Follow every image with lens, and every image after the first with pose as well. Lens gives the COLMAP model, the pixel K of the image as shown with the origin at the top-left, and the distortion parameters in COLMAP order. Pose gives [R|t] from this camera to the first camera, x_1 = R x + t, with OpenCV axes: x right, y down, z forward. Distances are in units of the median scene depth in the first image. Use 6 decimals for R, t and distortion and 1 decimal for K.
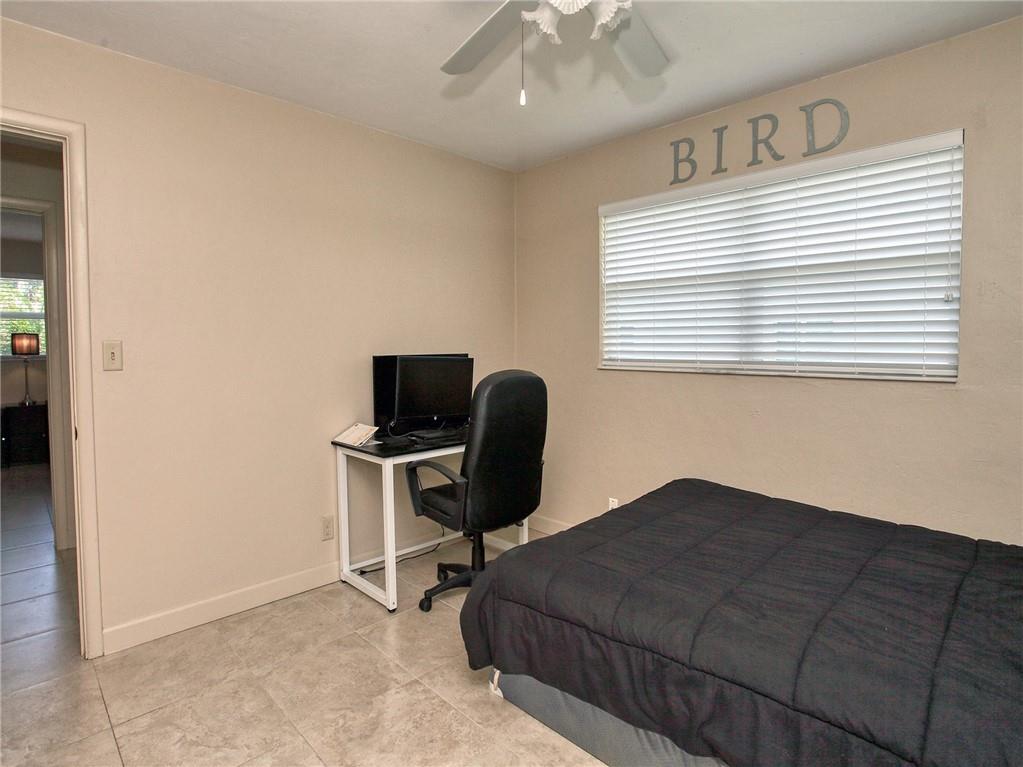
lens RADIAL K [[567.7, 0, 502.4], [0, 567.7, 378.3], [0, 0, 1]] dist [0.001140, 0.000273]
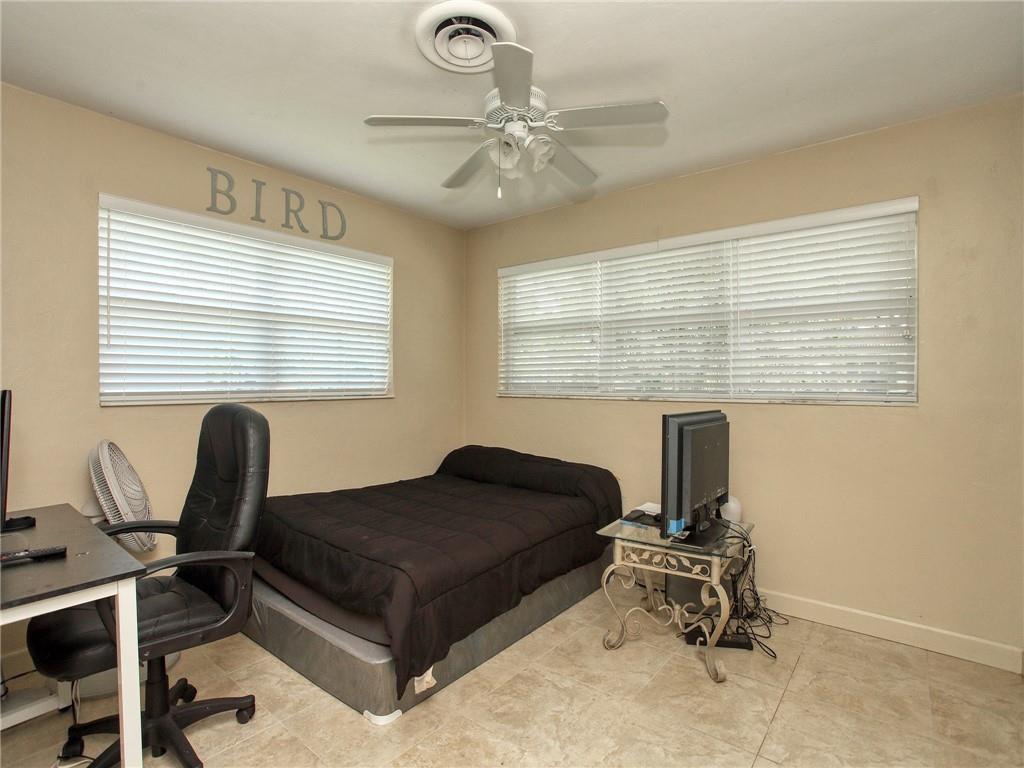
lens RADIAL K [[538.3, 0, 511.7], [0, 538.3, 389.4], [0, 0, 1]] dist [-0.030466, 0.000807]
pose [[-0.138331, -0.019785, 0.990188, -0.732679], [0.054375, 0.998141, 0.027540, -0.036030], [-0.988892, 0.057651, -0.136998, 0.681878]]
